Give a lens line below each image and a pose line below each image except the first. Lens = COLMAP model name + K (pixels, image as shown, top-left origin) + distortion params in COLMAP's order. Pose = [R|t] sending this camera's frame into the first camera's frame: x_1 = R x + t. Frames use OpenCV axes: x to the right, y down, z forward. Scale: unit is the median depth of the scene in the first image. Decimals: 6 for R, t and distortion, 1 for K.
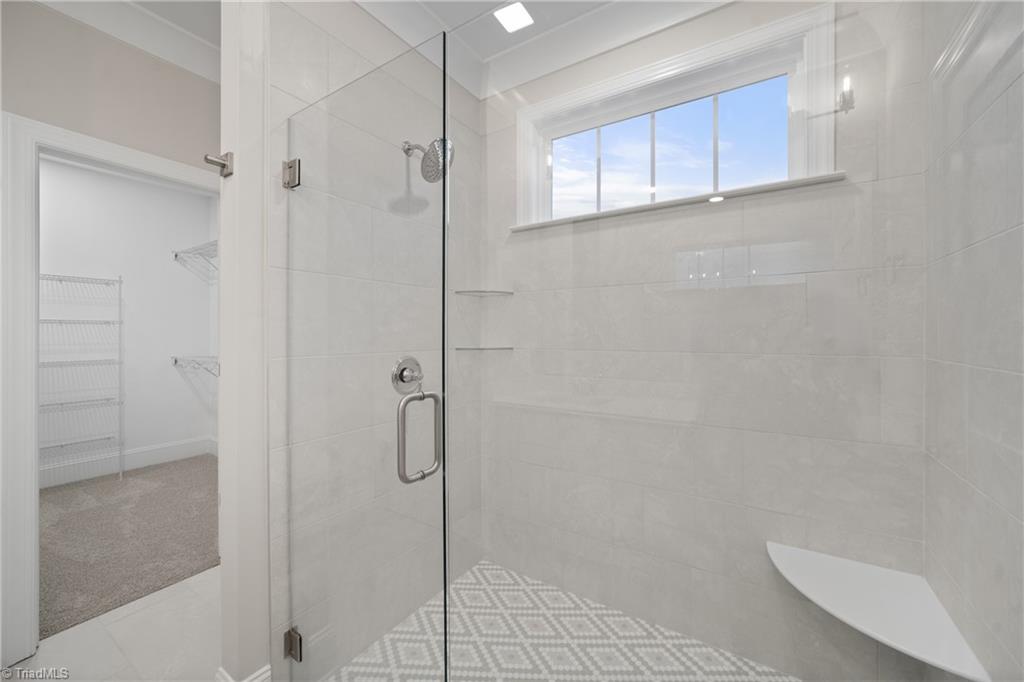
lens RADIAL K [[396.0, 0, 511.4], [0, 396.0, 334.7], [0, 0, 1]] dist [0.010128, 0.000734]
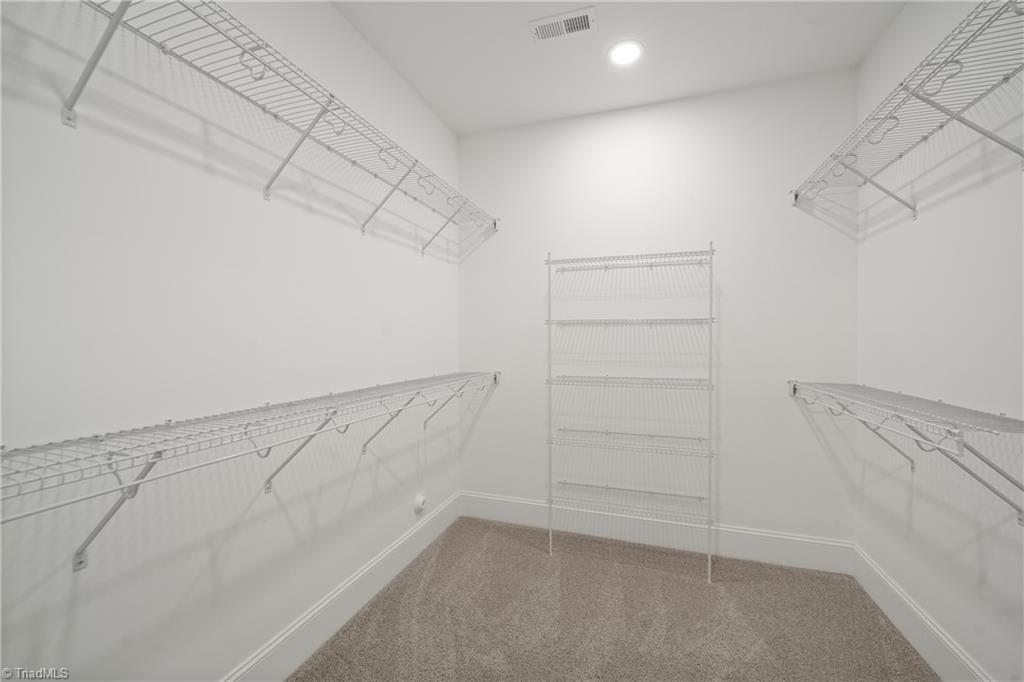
lens RADIAL K [[396.0, 0, 512.5], [0, 396.0, 342.2], [0, 0, 1]] dist [0.010128, 0.000734]
pose [[0.257786, -0.003946, -0.966194, -0.469033], [-0.008977, 0.999939, -0.006479, 0.012118], [0.966160, 0.010344, 0.257735, 0.550432]]
